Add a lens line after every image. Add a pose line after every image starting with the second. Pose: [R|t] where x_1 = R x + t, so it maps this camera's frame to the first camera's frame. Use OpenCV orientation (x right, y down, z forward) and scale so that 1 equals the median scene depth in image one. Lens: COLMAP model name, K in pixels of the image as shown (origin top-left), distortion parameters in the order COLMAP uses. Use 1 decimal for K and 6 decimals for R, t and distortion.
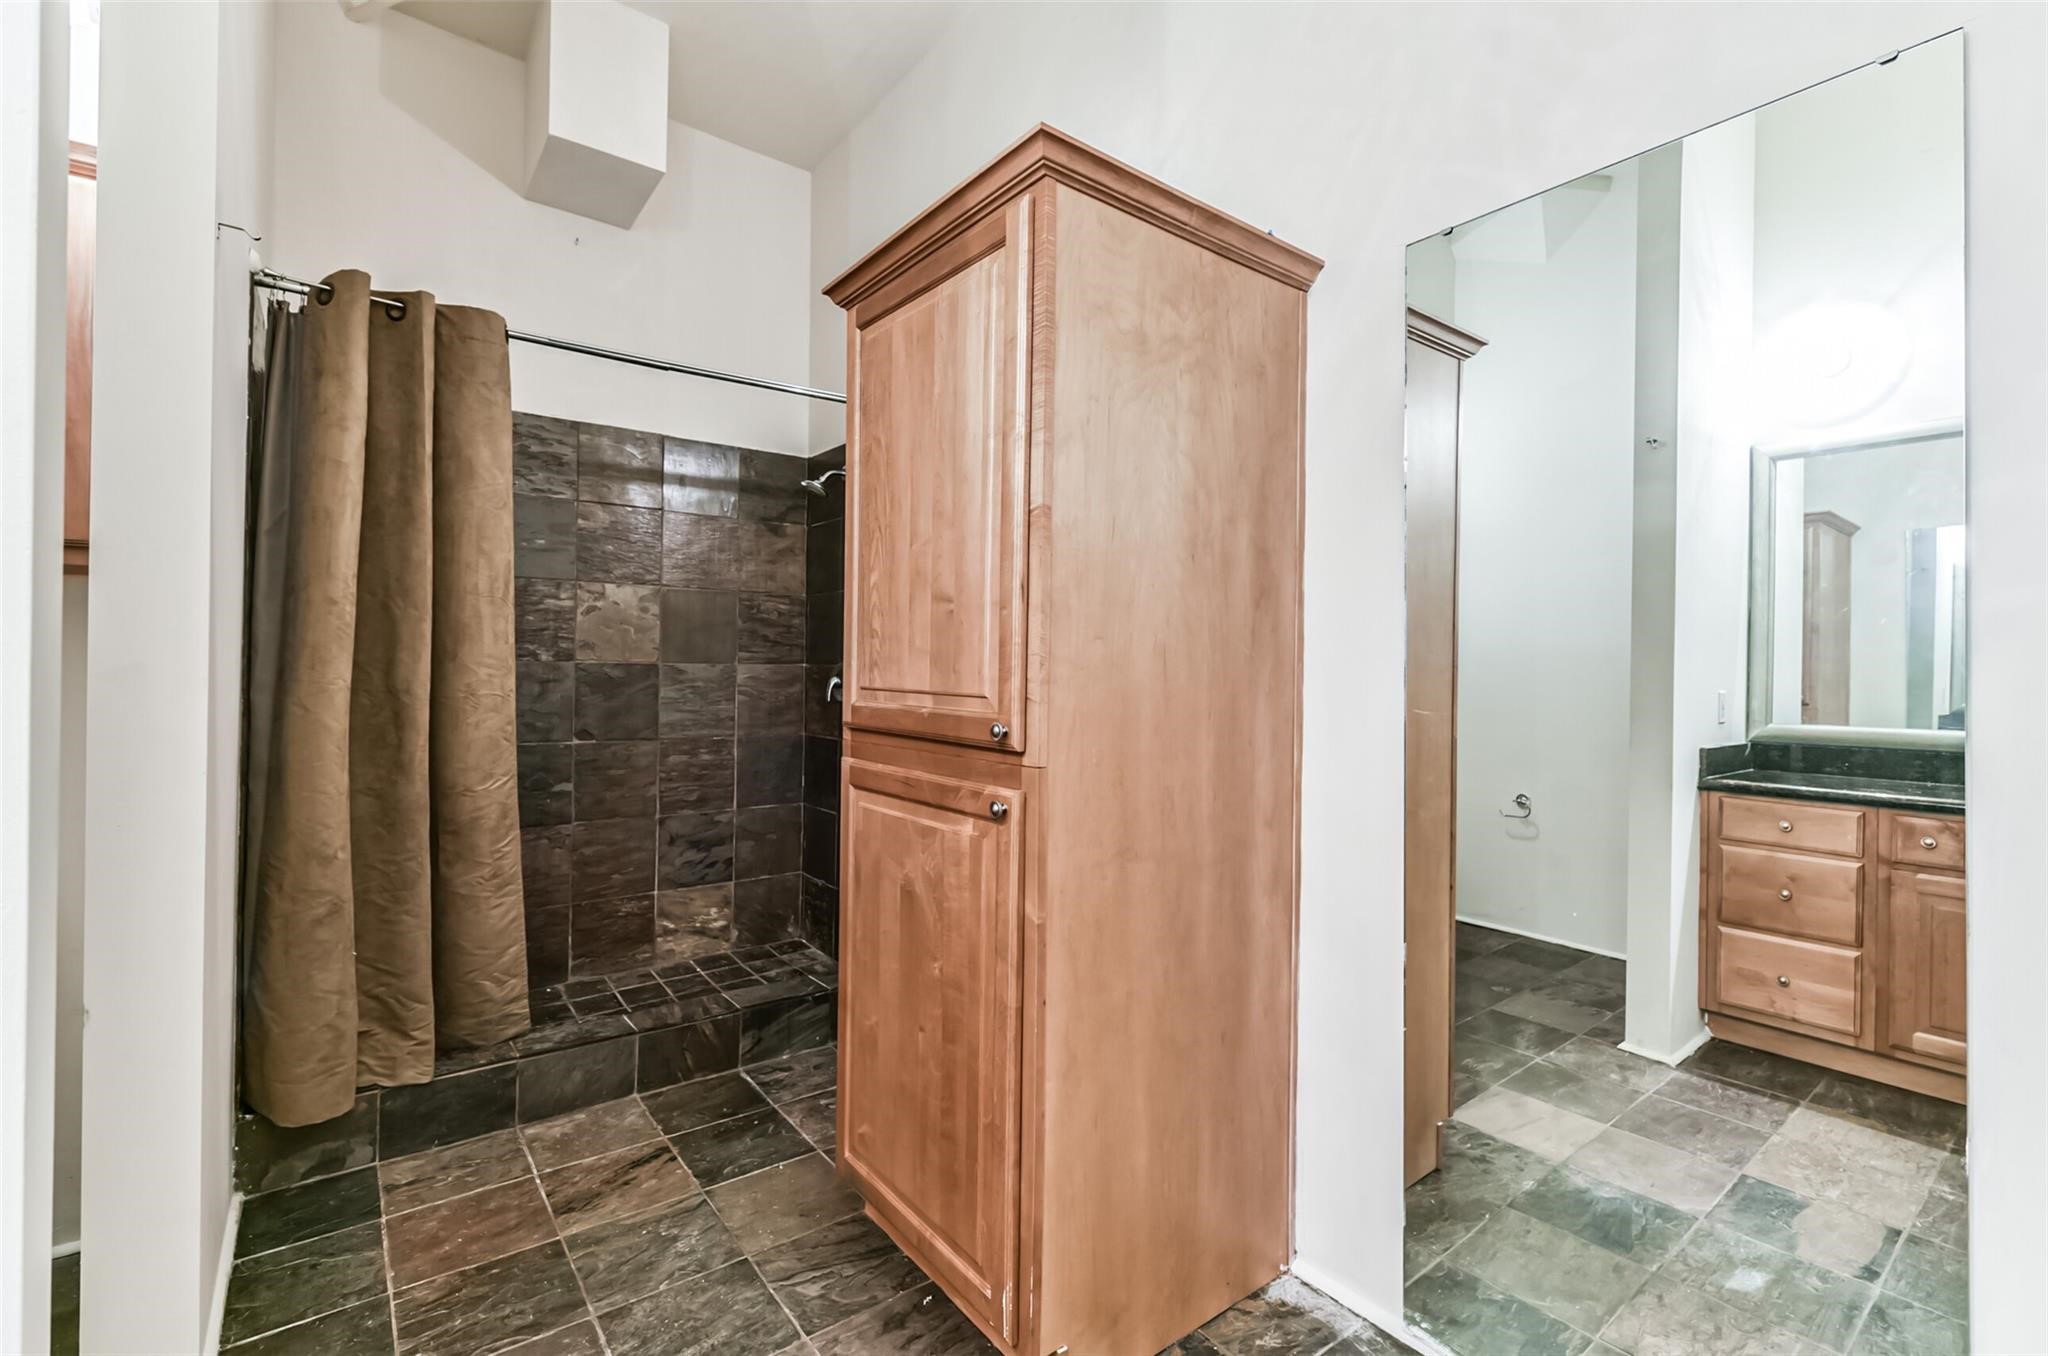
lens RADIAL K [[902.7, 0, 1040.5], [0, 902.7, 665.4], [0, 0, 1]] dist [0.002474, -0.000121]
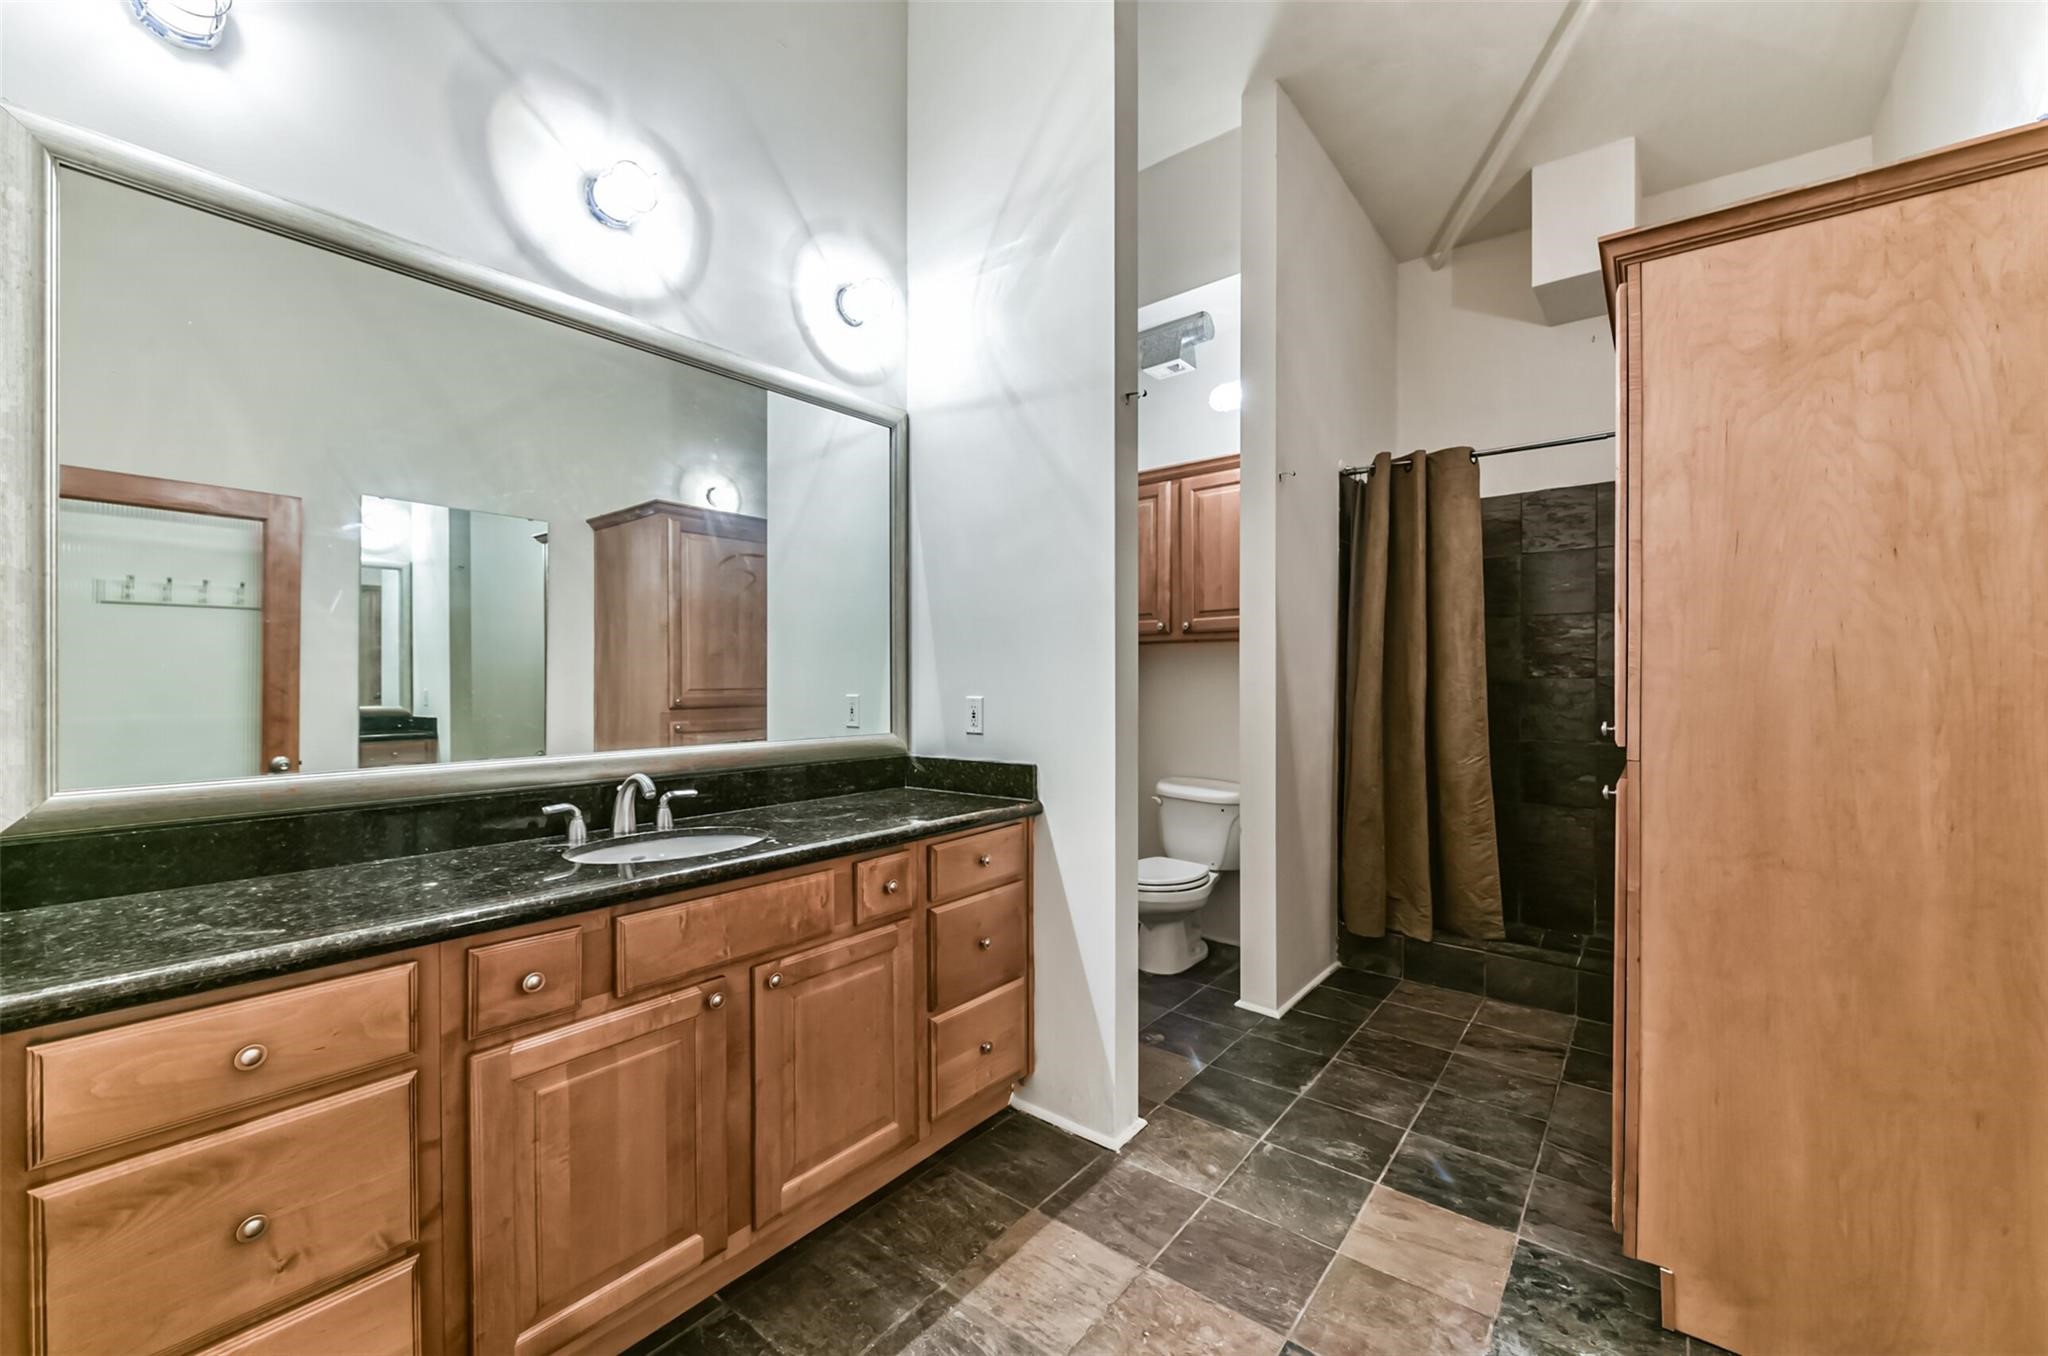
lens RADIAL K [[810.1, 0, 1039.4], [0, 810.1, 679.4], [0, 0, 1]] dist [-0.004026, -0.000577]
pose [[0.243778, -0.011600, -0.969762, 0.359866], [0.005010, 0.999930, -0.010701, 0.005588], [0.969818, -0.002250, 0.243819, -0.009024]]
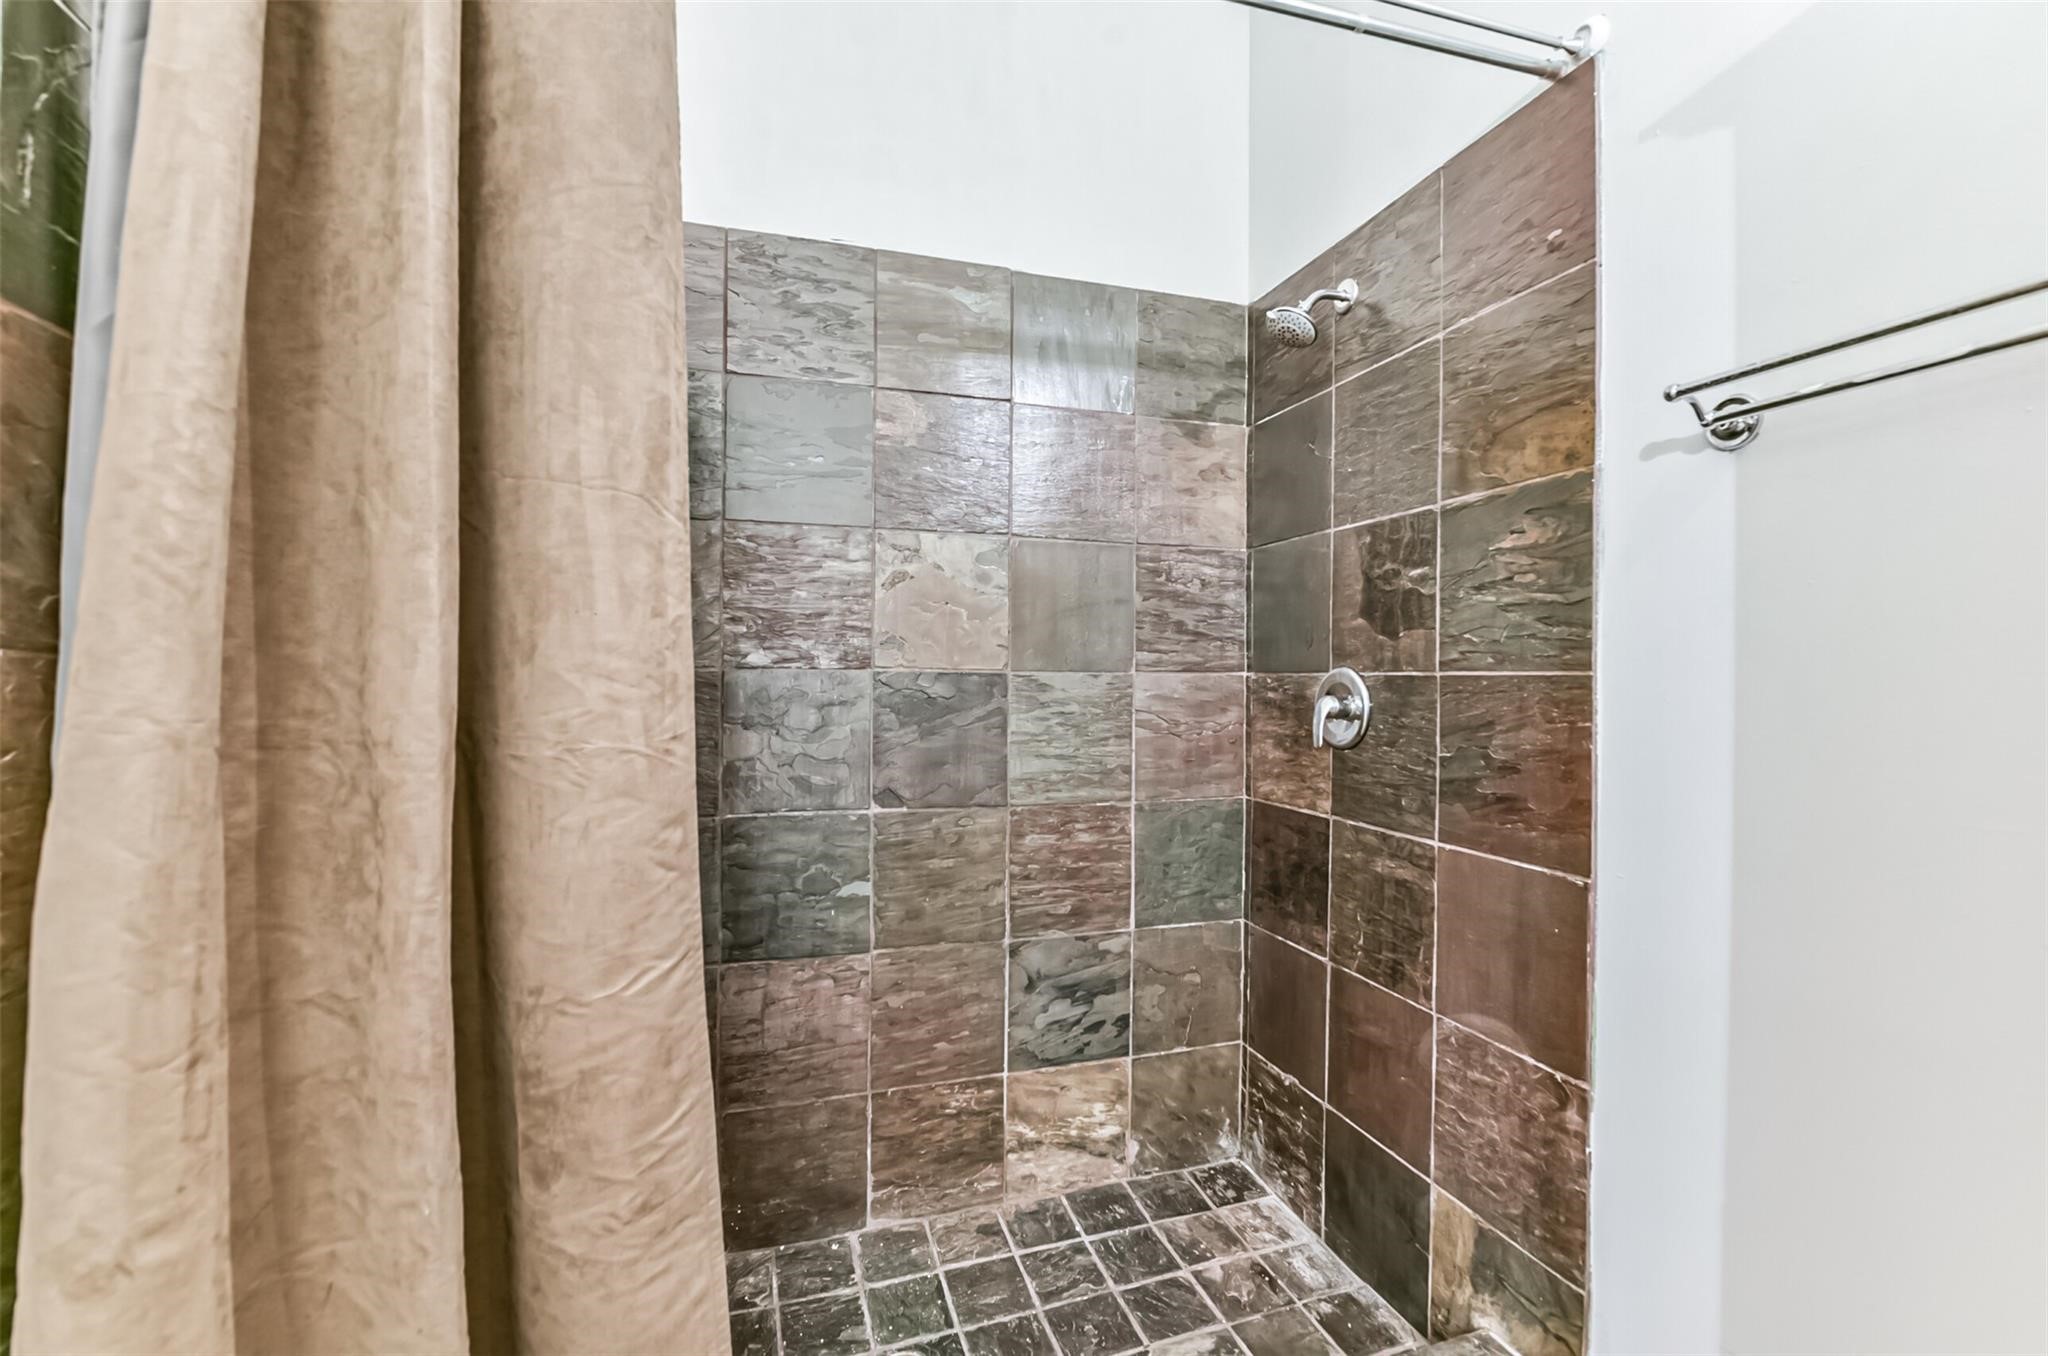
lens RADIAL K [[894.3, 0, 1034.2], [0, 894.3, 684.0], [0, 0, 1]] dist [-0.002560, -0.000583]
pose [[0.938807, -0.003889, -0.344422, -0.217505], [0.006014, 0.999969, 0.005100, 0.002421], [0.344392, -0.006860, 0.938801, 0.487511]]
